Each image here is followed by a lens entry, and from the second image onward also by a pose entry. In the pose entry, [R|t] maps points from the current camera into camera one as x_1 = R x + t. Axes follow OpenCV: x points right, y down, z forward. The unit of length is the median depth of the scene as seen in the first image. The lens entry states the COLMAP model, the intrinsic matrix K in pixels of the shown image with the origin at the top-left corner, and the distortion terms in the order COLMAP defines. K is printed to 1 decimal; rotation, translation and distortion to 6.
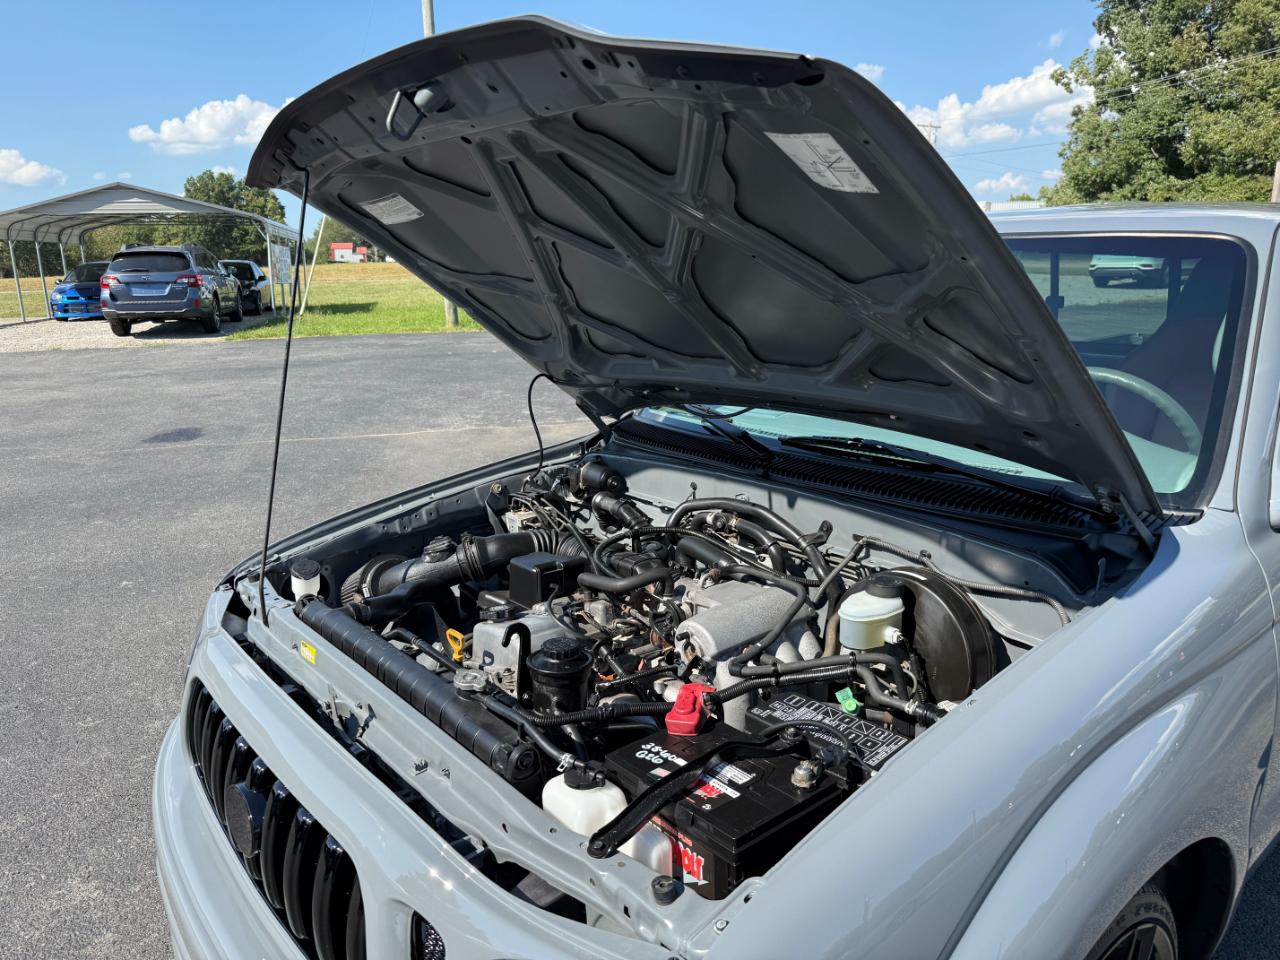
lens RADIAL K [[930.0, 0, 645.2], [0, 930.0, 479.5], [0, 0, 1]] dist [-0.006815, -0.000132]
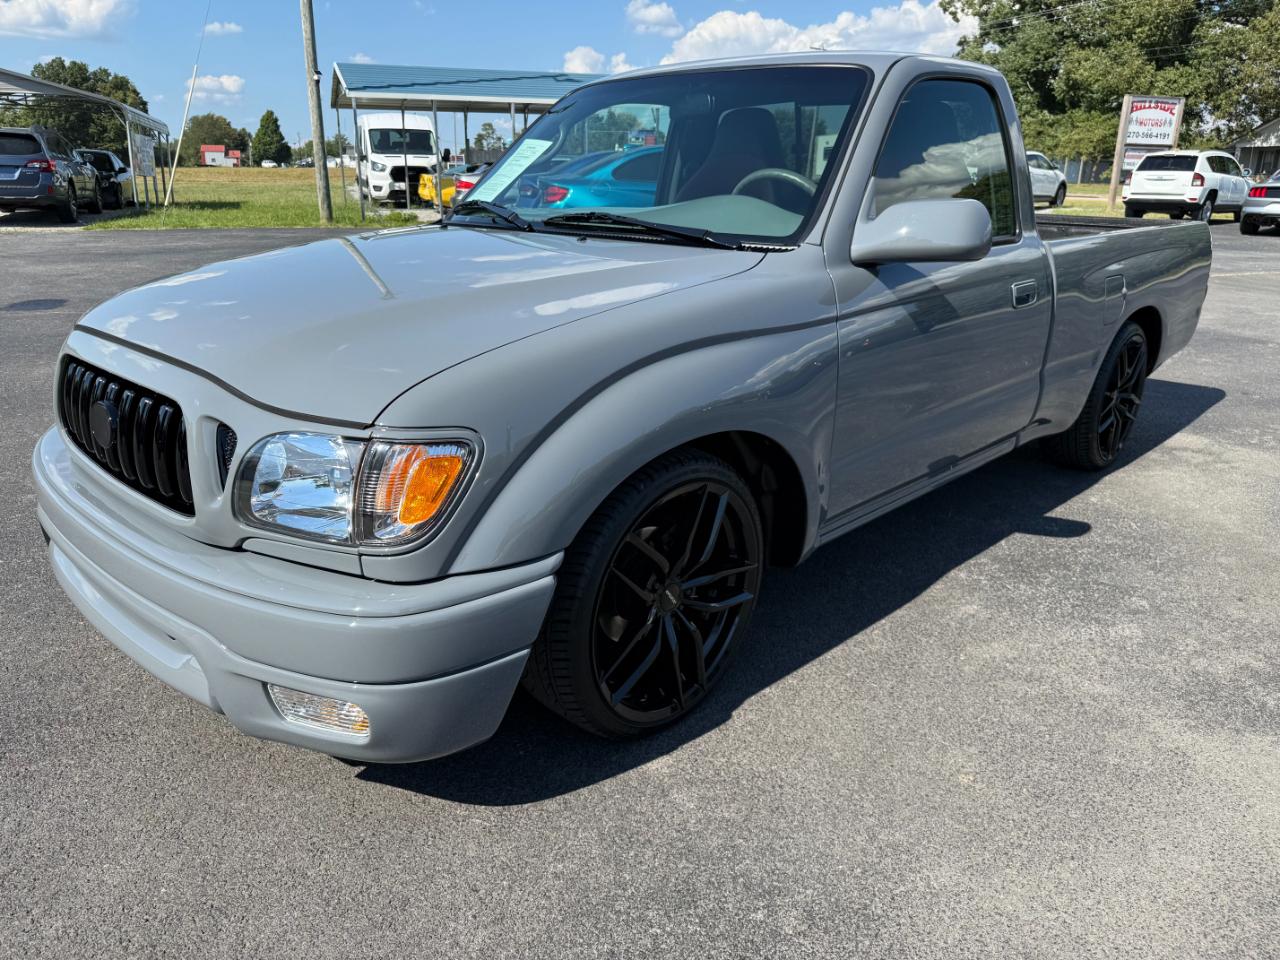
lens RADIAL K [[930.0, 0, 645.2], [0, 930.0, 479.5], [0, 0, 1]] dist [-0.006815, -0.000132]
pose [[0.993479, 0.003316, 0.113967, 0.012228], [-0.012456, 0.996750, 0.079583, 0.017081], [-0.113332, -0.080483, 0.990292, -0.026947]]
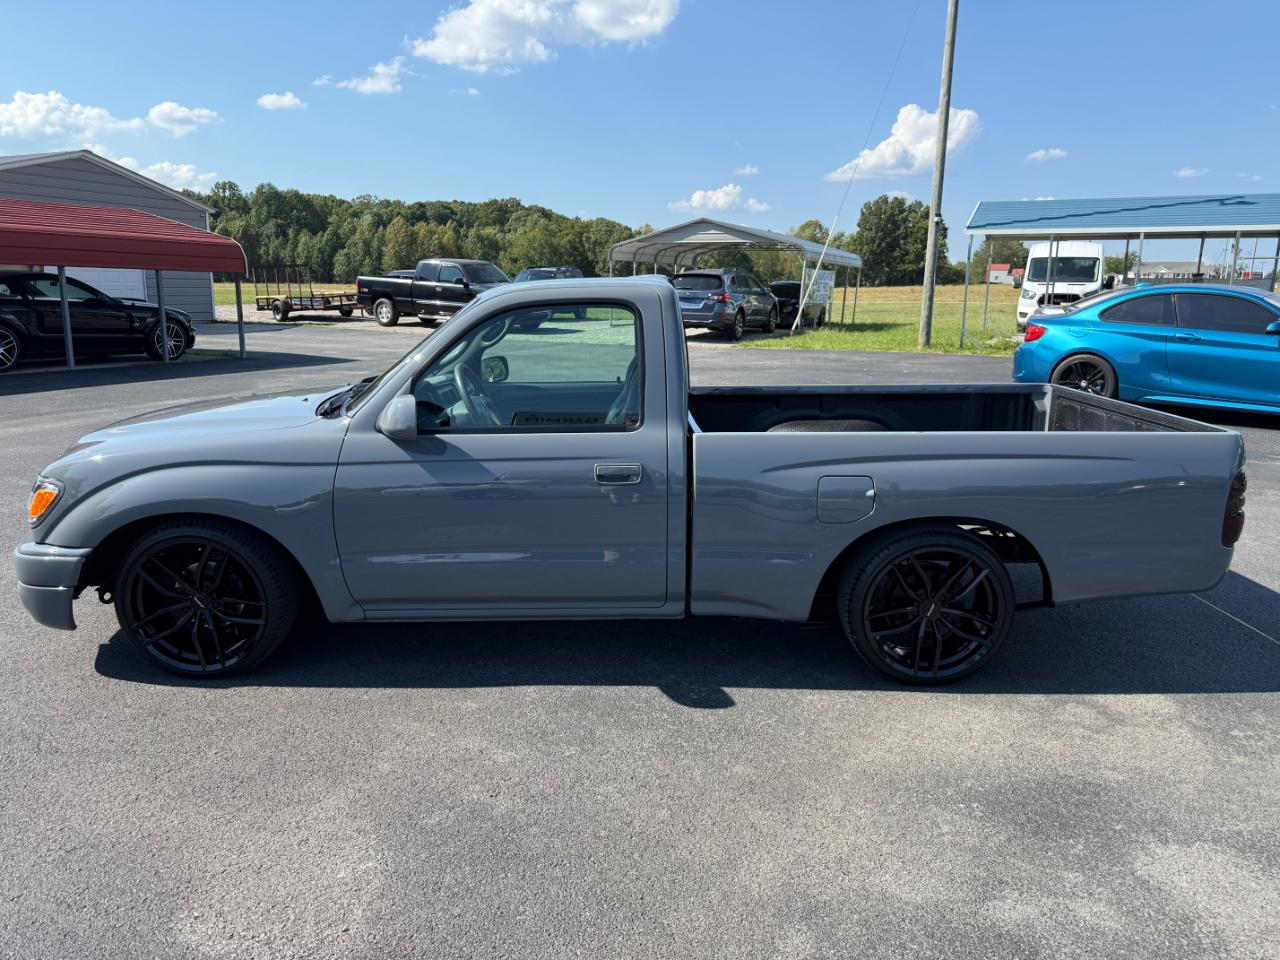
lens RADIAL K [[930.0, 0, 645.2], [0, 930.0, 479.5], [0, 0, 1]] dist [-0.006815, -0.000132]
pose [[0.783180, 0.156255, -0.601842, 0.159520], [-0.168608, 0.985014, 0.036327, -0.001936], [0.598499, 0.073025, 0.797789, -0.026127]]
